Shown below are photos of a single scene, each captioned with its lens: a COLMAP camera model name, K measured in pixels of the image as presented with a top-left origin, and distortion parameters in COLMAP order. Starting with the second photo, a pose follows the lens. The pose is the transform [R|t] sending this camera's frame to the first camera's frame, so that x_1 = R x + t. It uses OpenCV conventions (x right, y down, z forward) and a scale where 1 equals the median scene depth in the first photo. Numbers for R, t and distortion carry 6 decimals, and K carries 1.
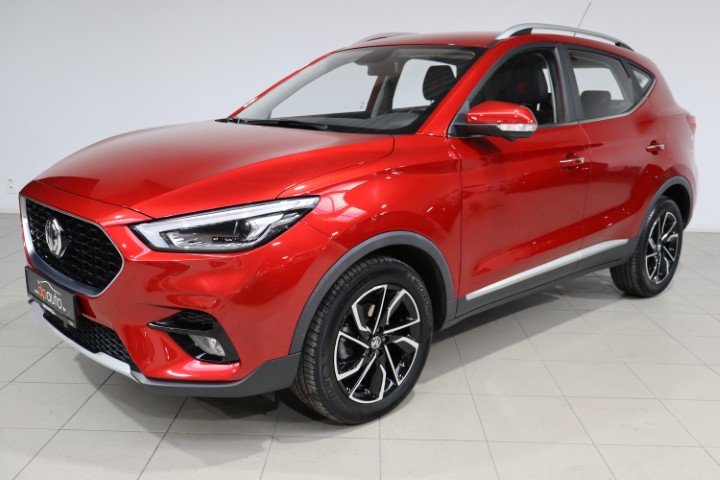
lens RADIAL K [[663.2, 0, 360.0], [0, 663.2, 240.0], [0, 0, 1]] dist [0.027335, 0.001973]
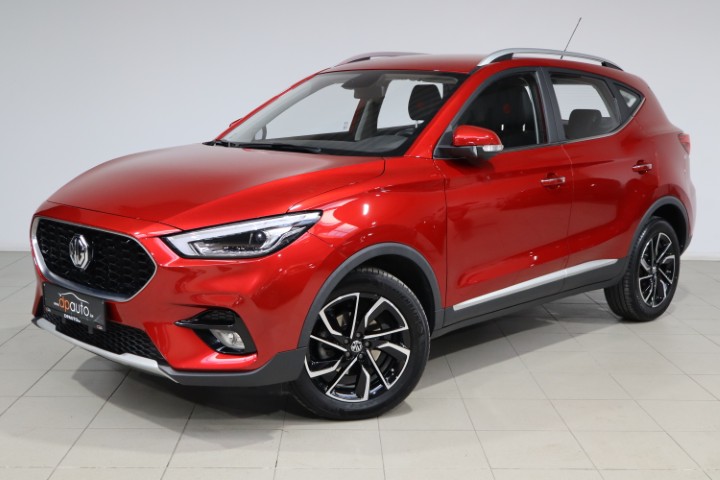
lens RADIAL K [[940.7, 0, 360.0], [0, 940.7, 240.0], [0, 0, 1]] dist [0.015465, 0.008263]
pose [[0.999031, -0.012184, 0.042295, -0.046853], [0.014935, 0.997751, -0.065352, 0.066432], [-0.041404, 0.065920, 0.996966, -0.452178]]
